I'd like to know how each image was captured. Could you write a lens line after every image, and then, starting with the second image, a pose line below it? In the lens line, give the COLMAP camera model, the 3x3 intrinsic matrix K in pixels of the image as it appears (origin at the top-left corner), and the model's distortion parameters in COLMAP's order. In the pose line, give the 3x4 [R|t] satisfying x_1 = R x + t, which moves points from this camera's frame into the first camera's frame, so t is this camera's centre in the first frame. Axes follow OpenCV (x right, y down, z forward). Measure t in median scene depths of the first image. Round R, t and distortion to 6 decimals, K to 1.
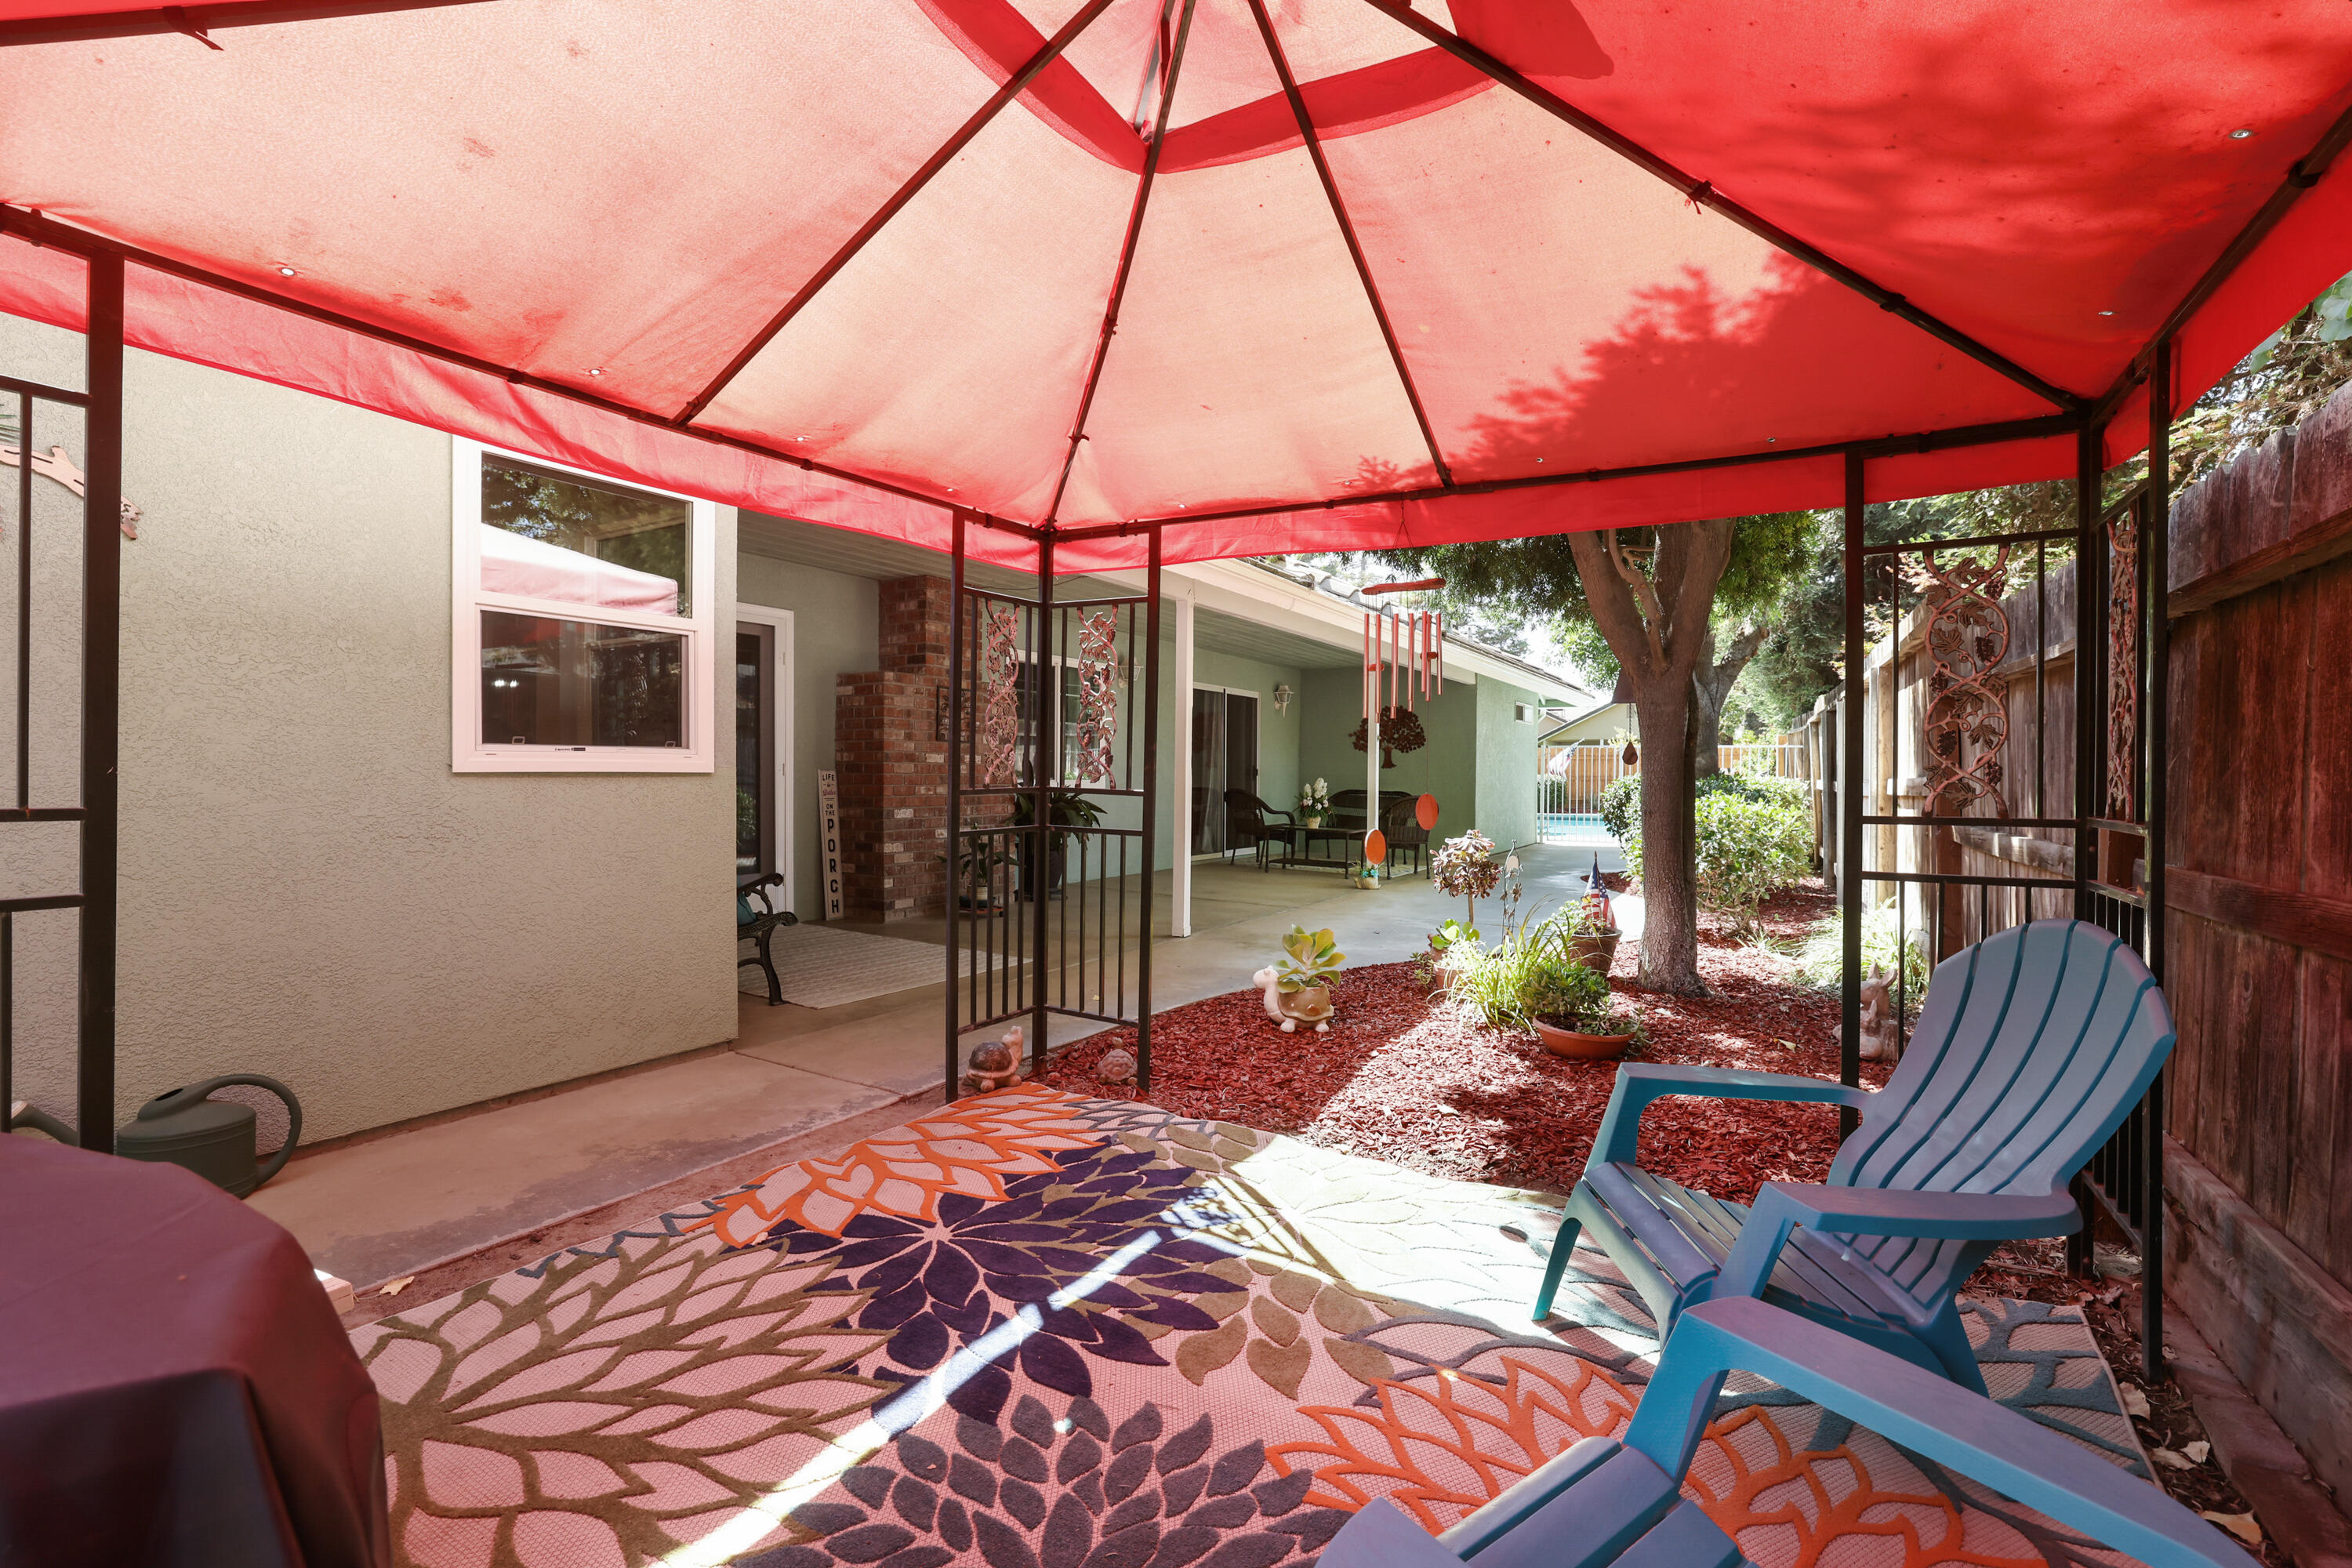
lens RADIAL K [[1083.1, 0, 1173.1], [0, 1083.1, 777.5], [0, 0, 1]] dist [-0.033711, 0.011616]
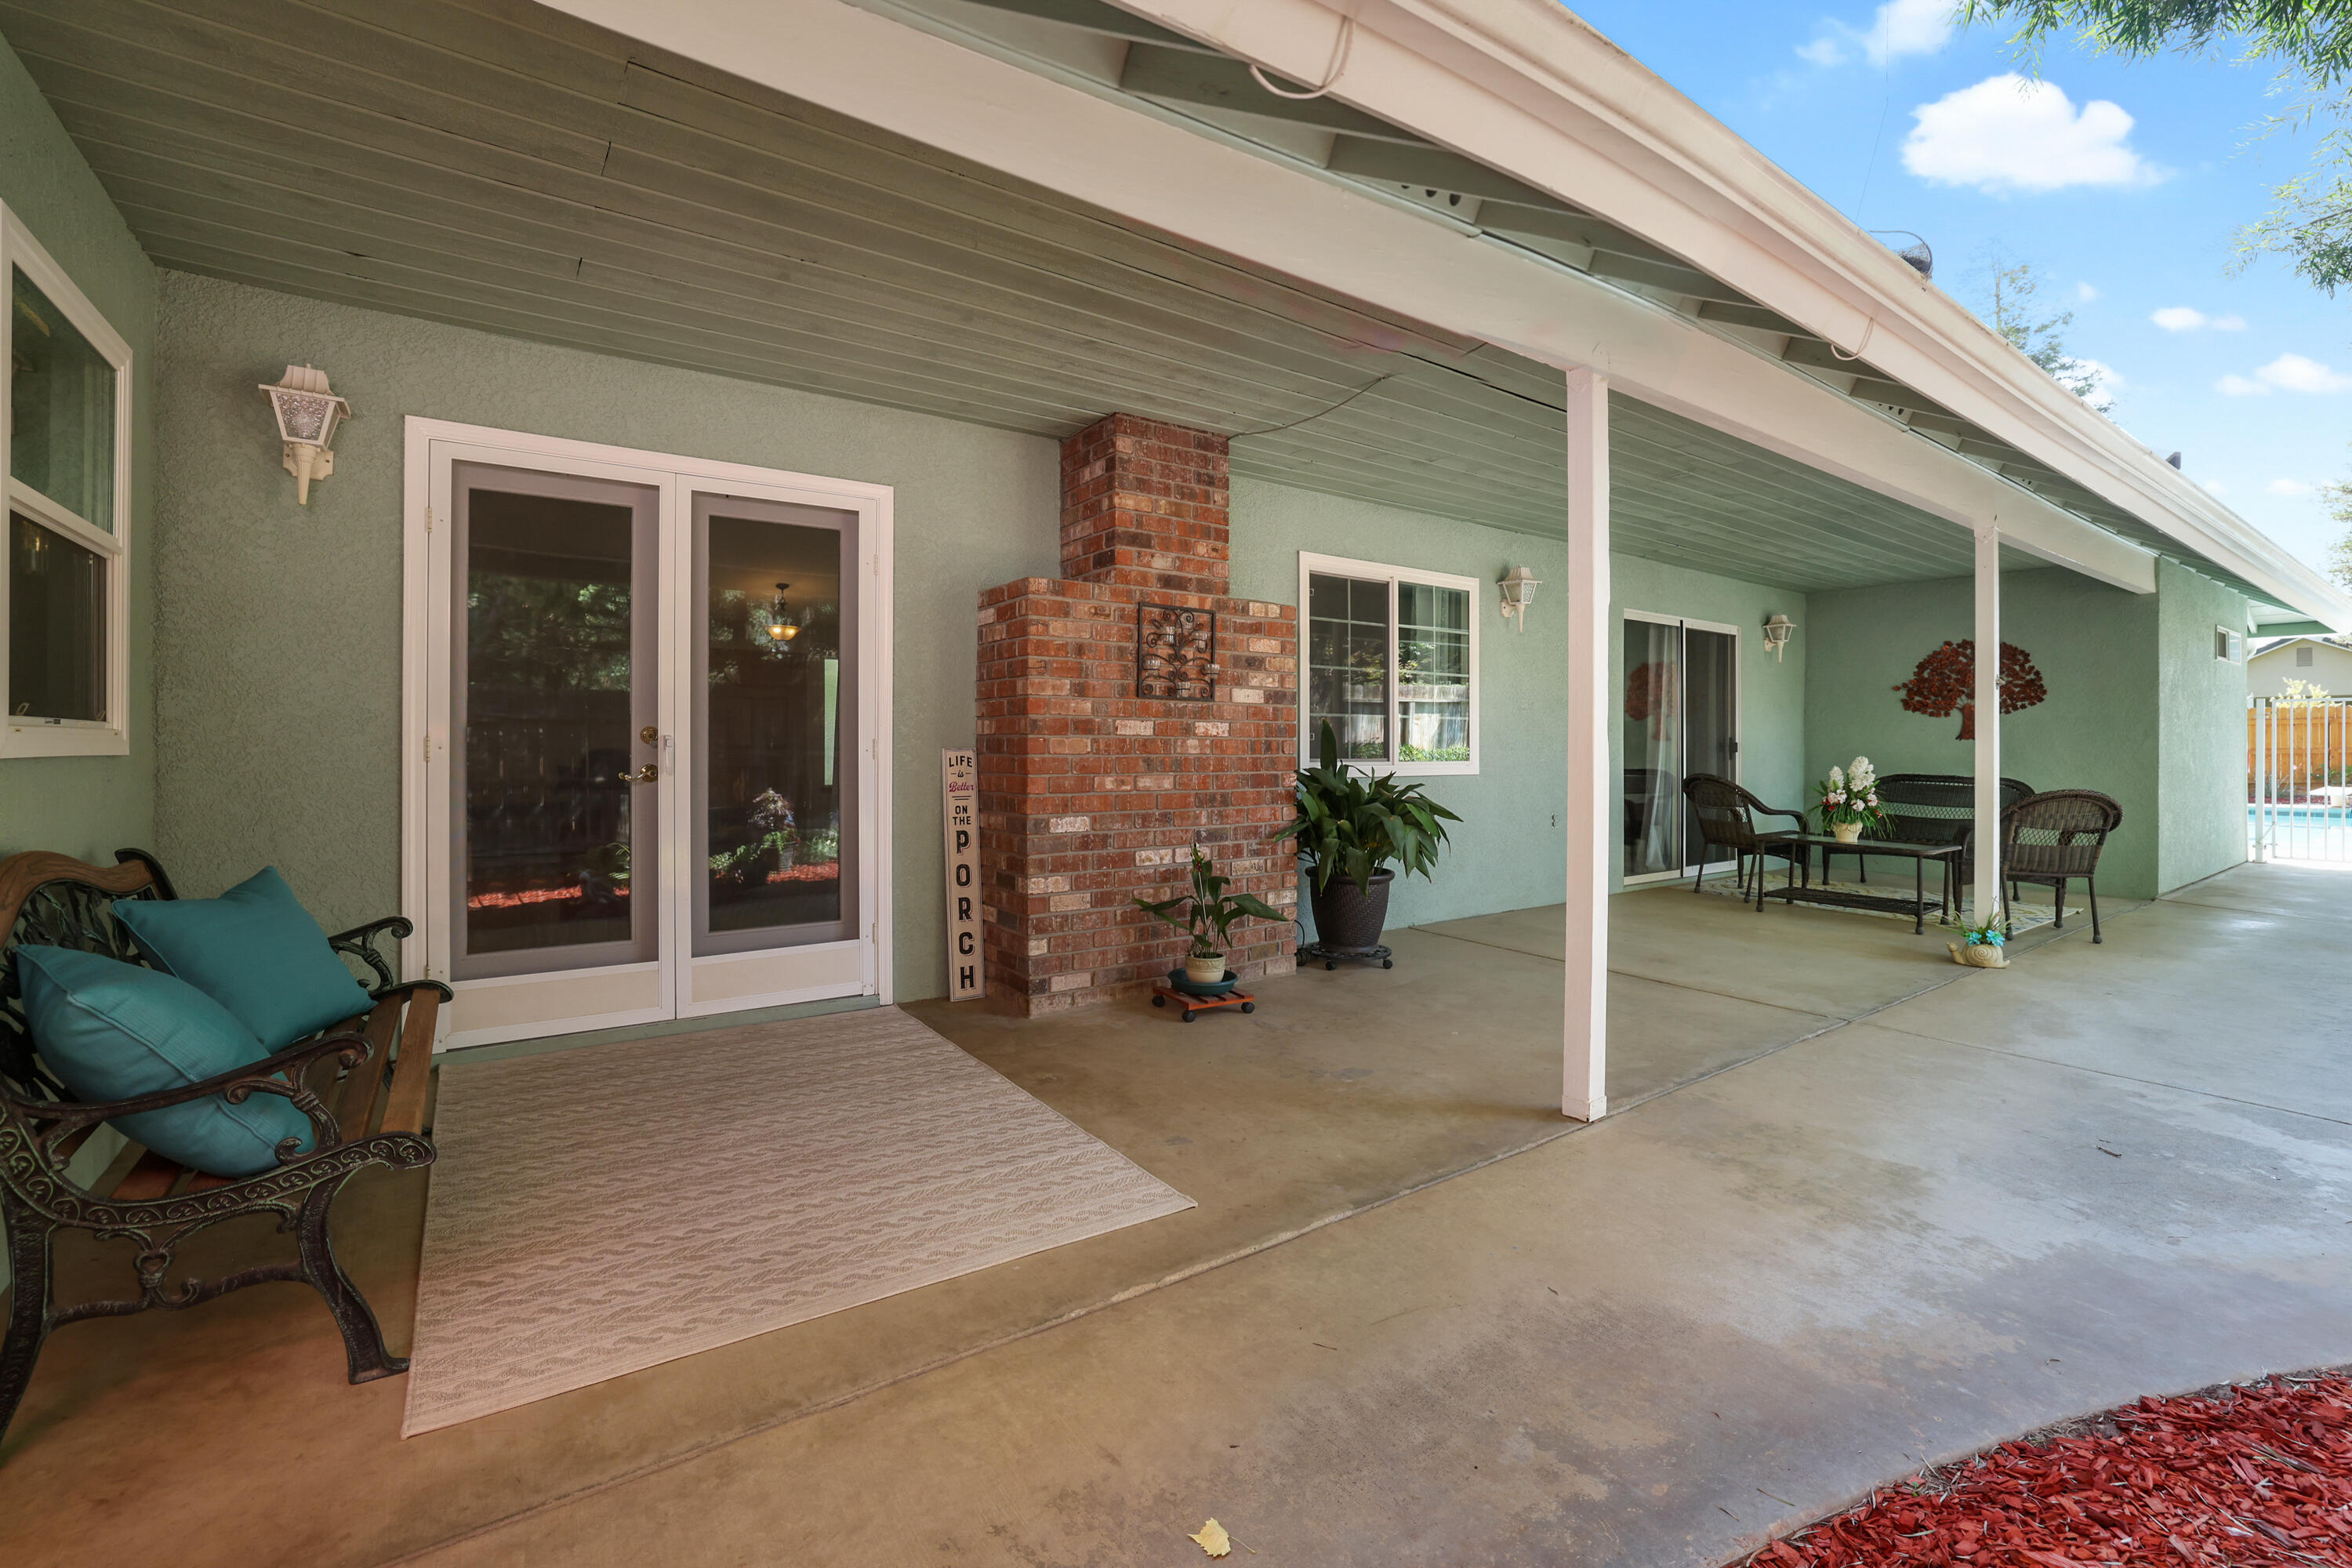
lens RADIAL K [[1006.3, 0, 1207.3], [0, 1006.3, 741.8], [0, 0, 1]] dist [-0.029095, 0.003790]
pose [[0.923394, -0.008329, -0.383762, 0.022299], [0.004283, 0.999926, -0.011398, -0.004000], [0.383829, 0.008881, 0.923362, 0.520745]]
